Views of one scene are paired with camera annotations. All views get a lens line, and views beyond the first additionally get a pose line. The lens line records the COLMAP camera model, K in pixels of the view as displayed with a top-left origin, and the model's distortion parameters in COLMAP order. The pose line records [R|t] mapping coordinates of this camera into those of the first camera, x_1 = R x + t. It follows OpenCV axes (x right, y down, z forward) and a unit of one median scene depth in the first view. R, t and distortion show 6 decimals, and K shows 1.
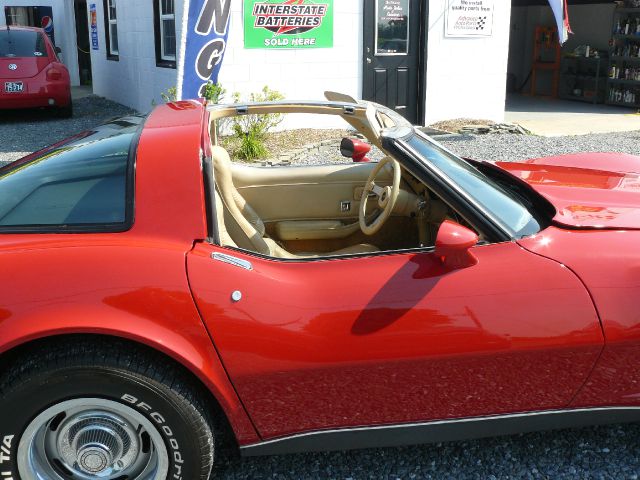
lens RADIAL K [[676.8, 0, 320.0], [0, 676.8, 237.9], [0, 0, 1]] dist [-0.104537, 0.000000]
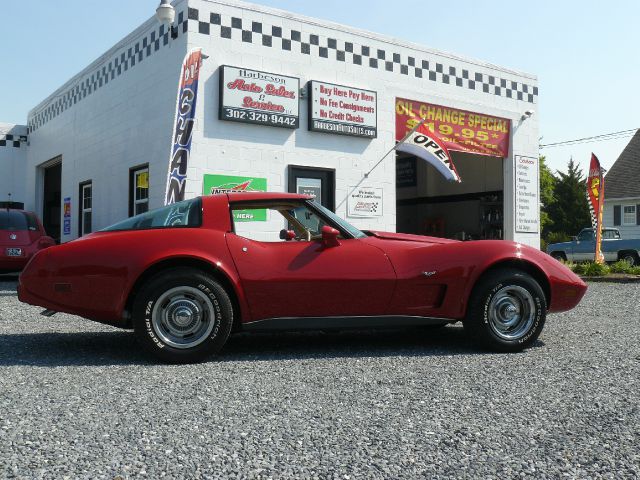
lens RADIAL K [[689.1, 0, 323.7], [0, 689.1, 243.1], [0, 0, 1]] dist [-0.138480, 0.000000]
pose [[0.992993, 0.002245, 0.118155, -0.031339], [0.034143, 0.951732, -0.305025, 0.201169], [-0.113137, 0.306922, 0.944986, -0.345773]]
